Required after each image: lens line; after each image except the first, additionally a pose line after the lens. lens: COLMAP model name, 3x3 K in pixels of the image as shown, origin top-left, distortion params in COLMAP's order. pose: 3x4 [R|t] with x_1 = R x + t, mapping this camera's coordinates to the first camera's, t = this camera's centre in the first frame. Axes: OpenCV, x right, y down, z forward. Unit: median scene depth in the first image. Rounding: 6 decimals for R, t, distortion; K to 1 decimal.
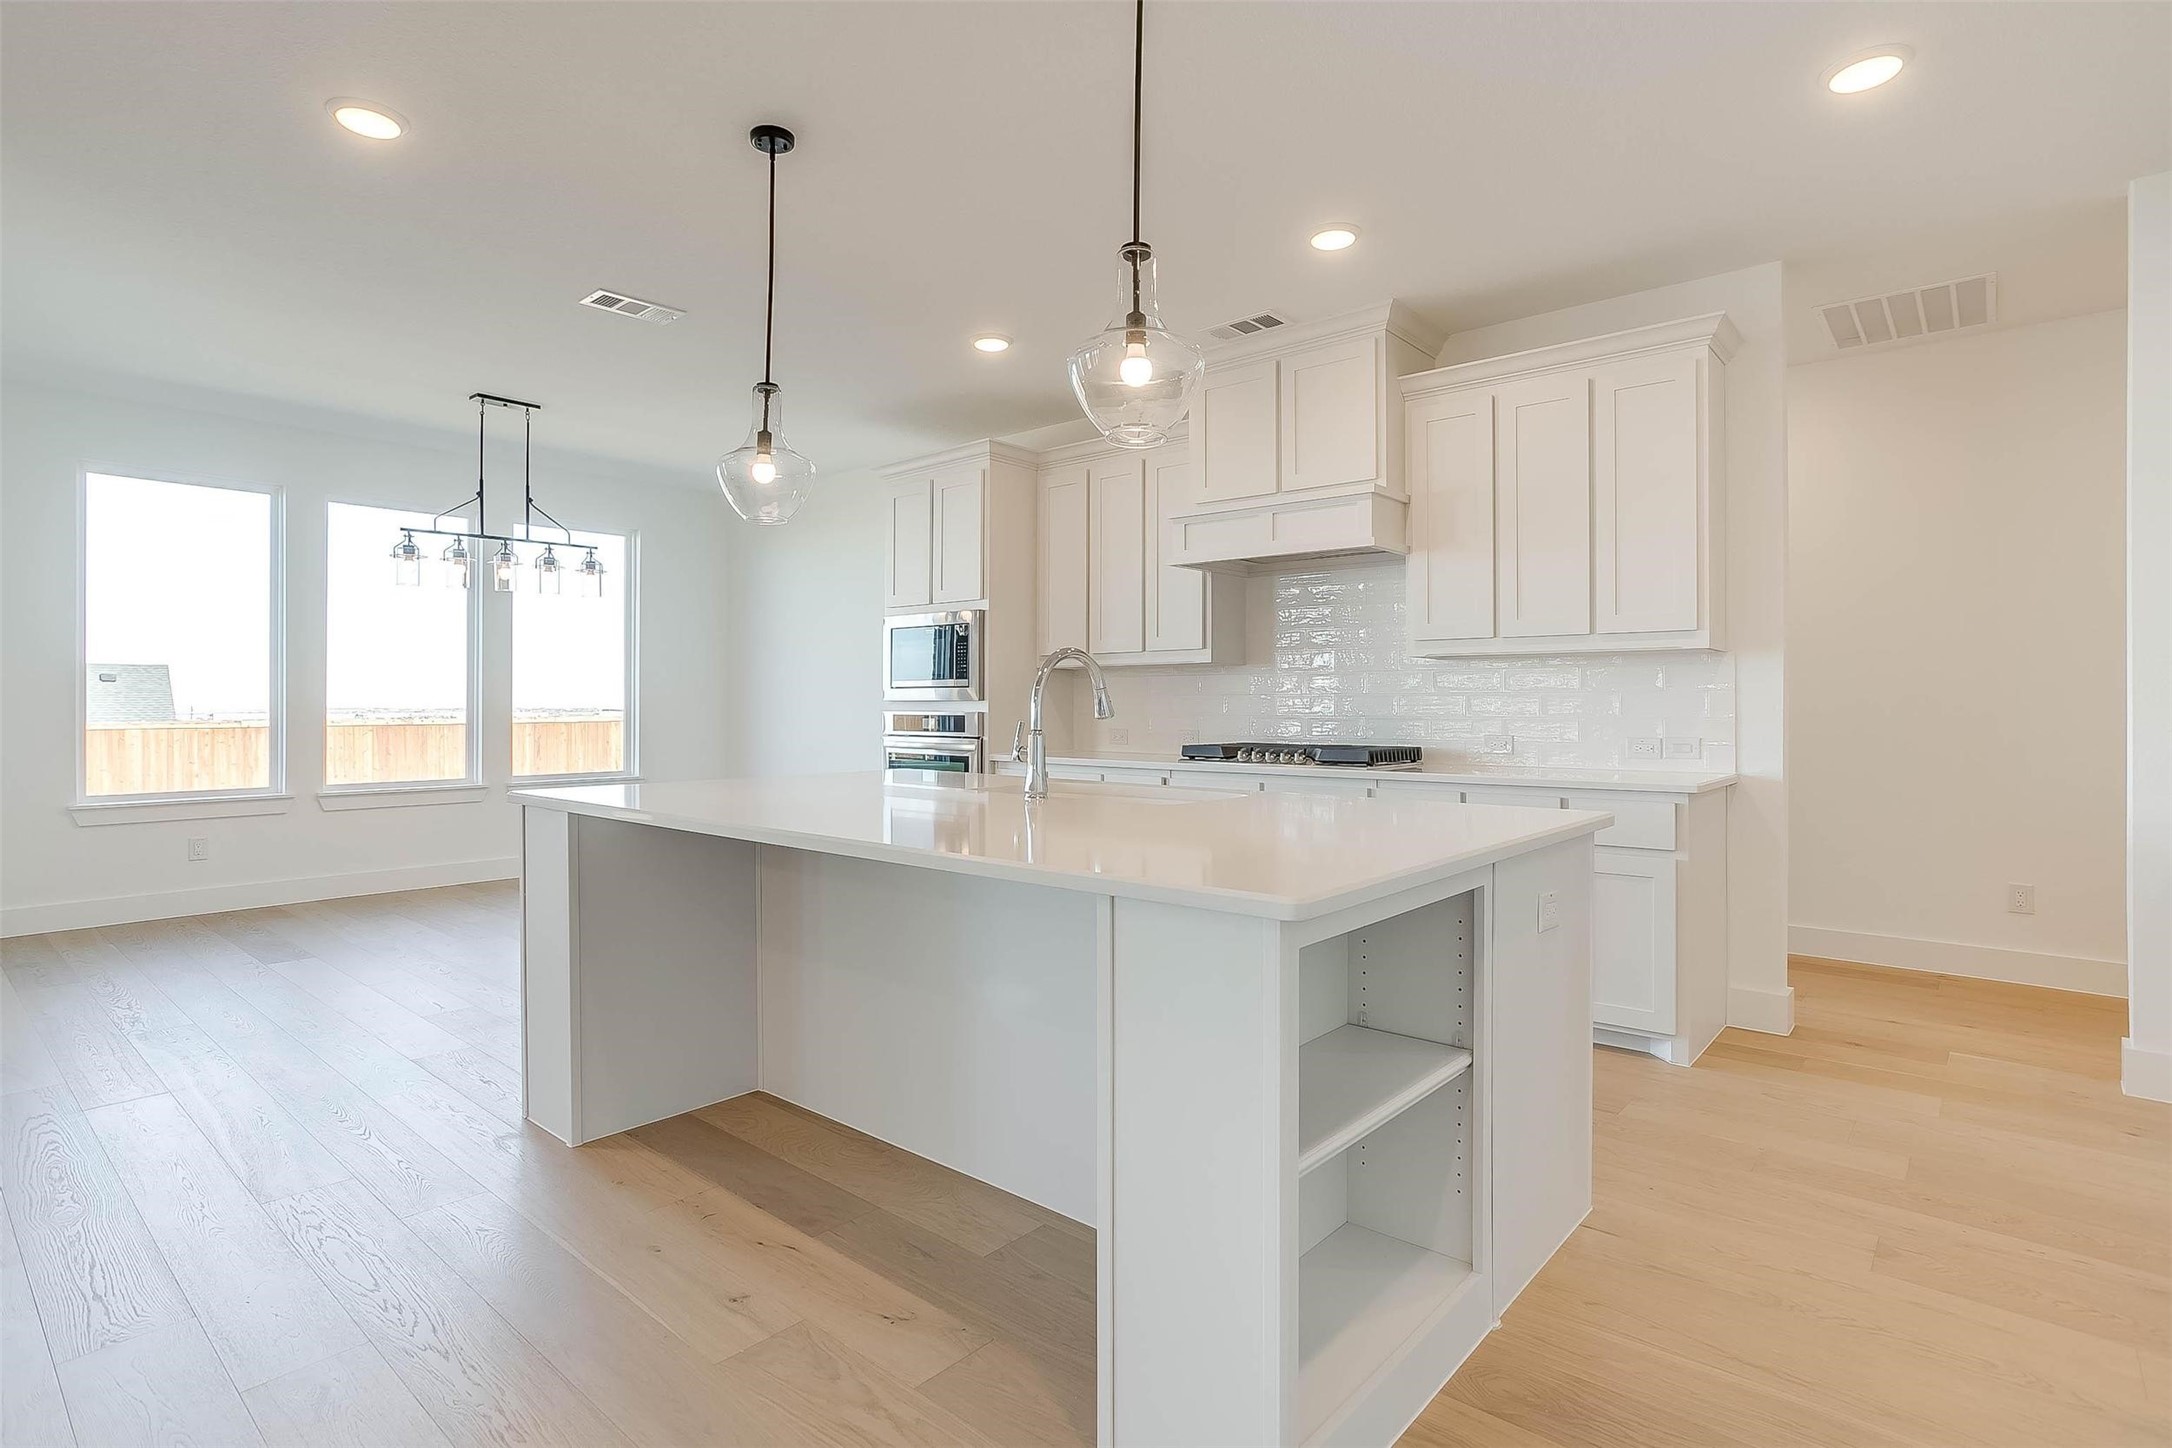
lens RADIAL K [[1085.7, 0, 1086.3], [0, 1085.7, 699.6], [0, 0, 1]] dist [-0.035445, 0.002172]
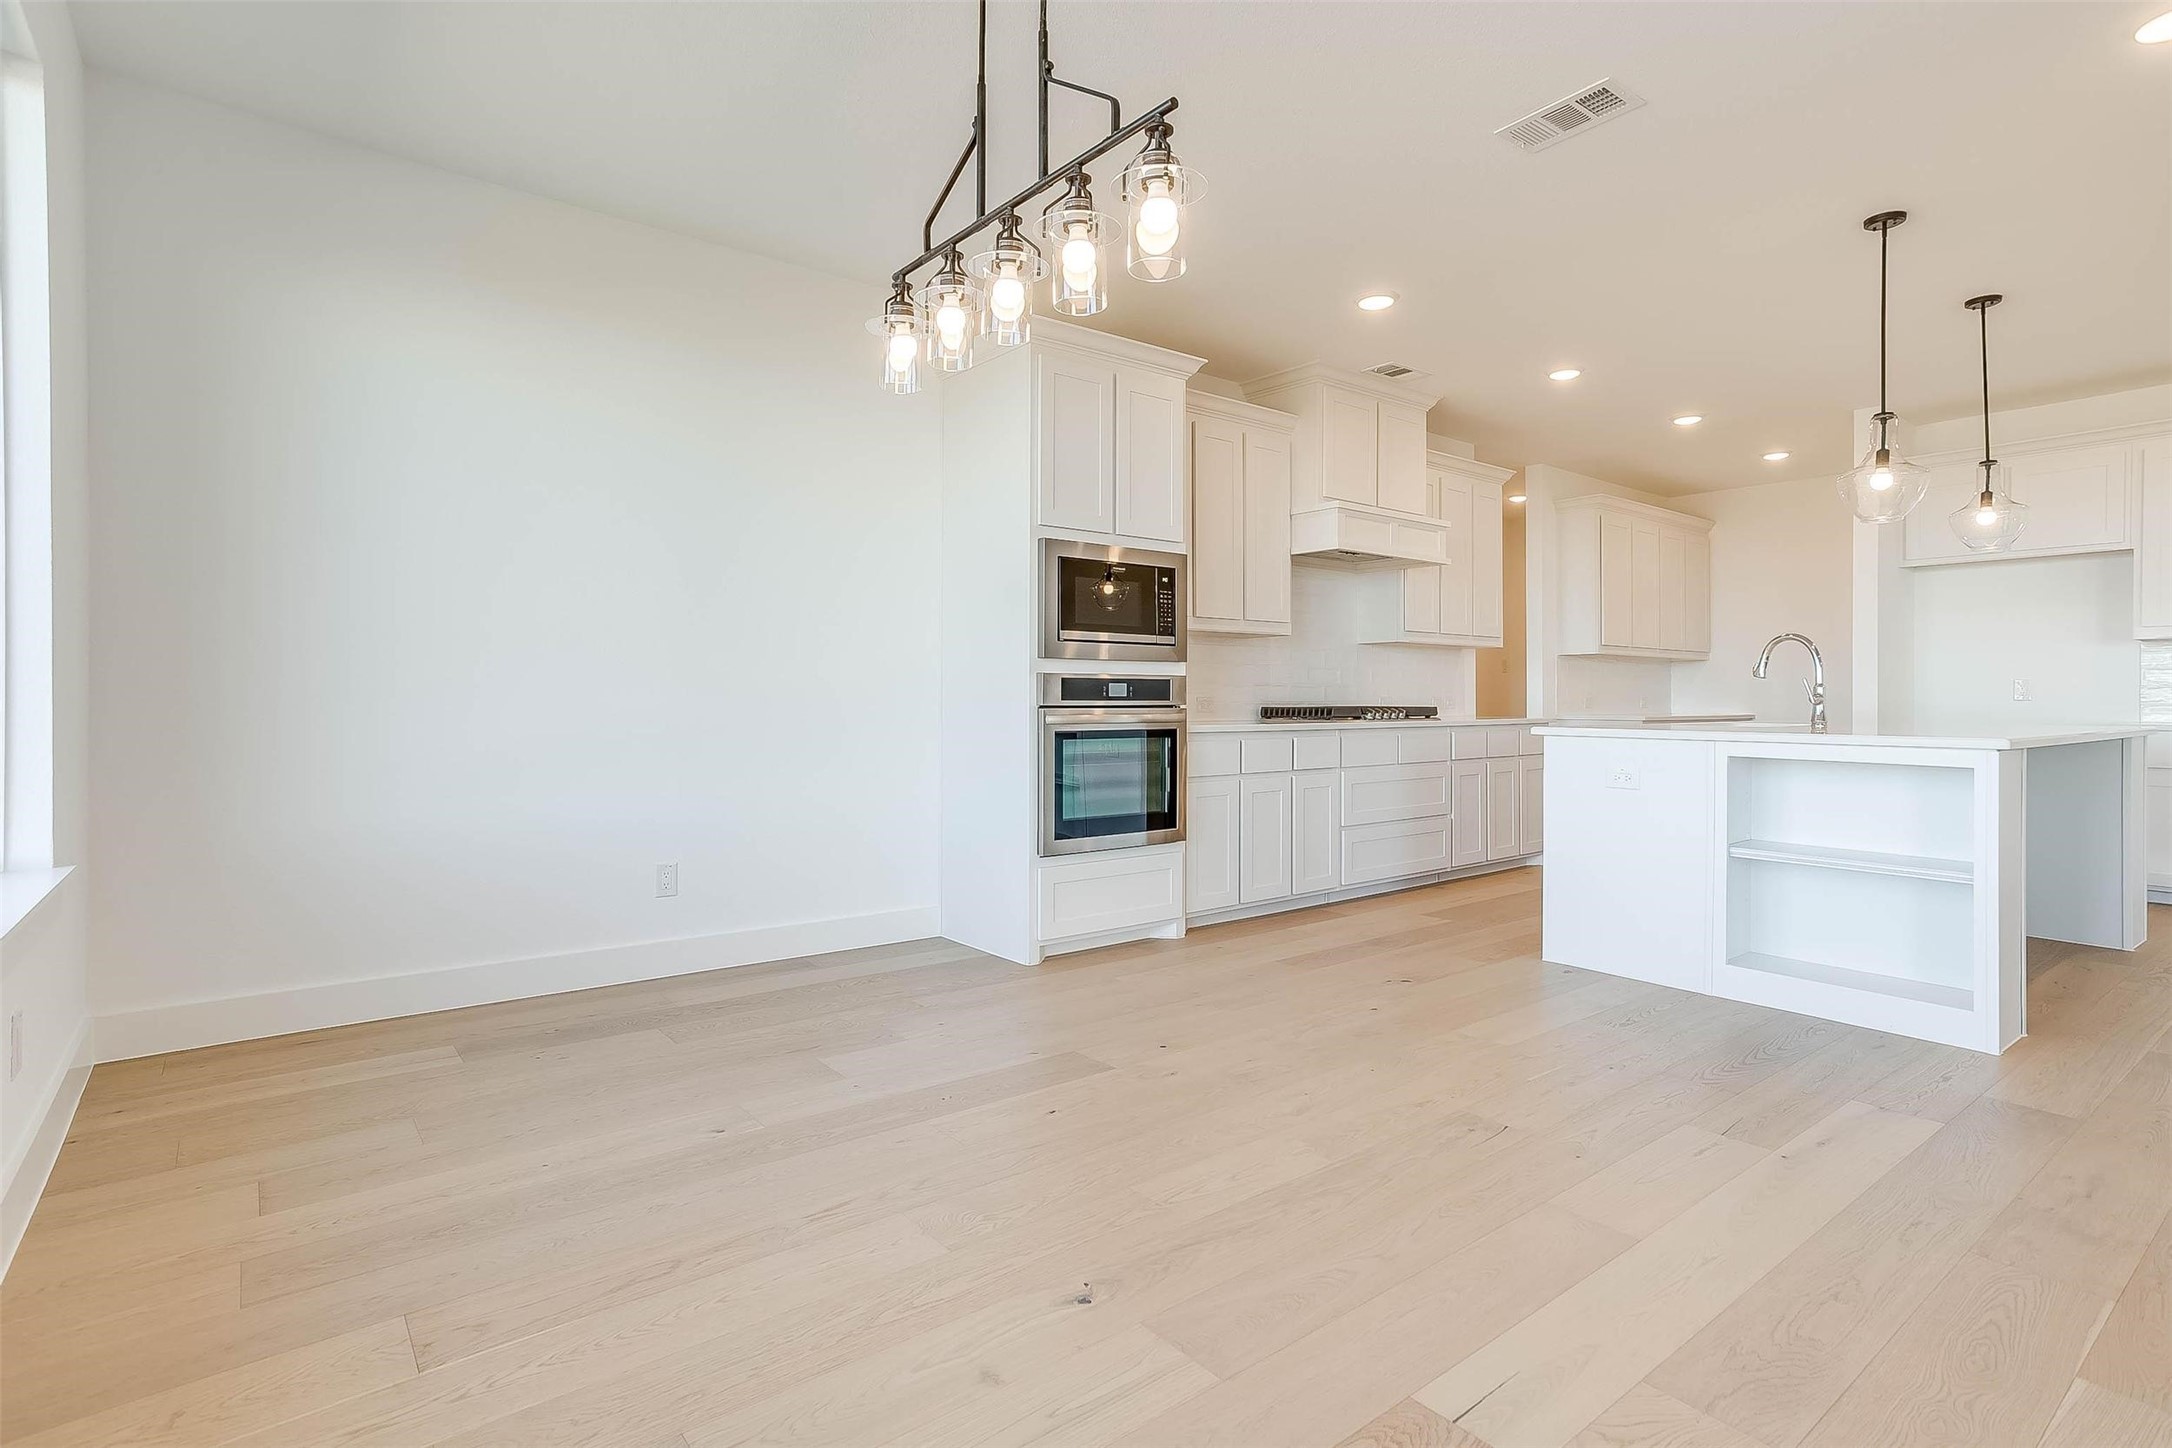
lens RADIAL K [[1078.7, 0, 1090.3], [0, 1078.7, 697.7], [0, 0, 1]] dist [0.000993, 0.009190]
pose [[0.179147, 0.001284, 0.983821, -1.075376], [-0.006881, 0.999976, -0.000052, 0.033023], [-0.983798, -0.006760, 0.179152, 1.052547]]
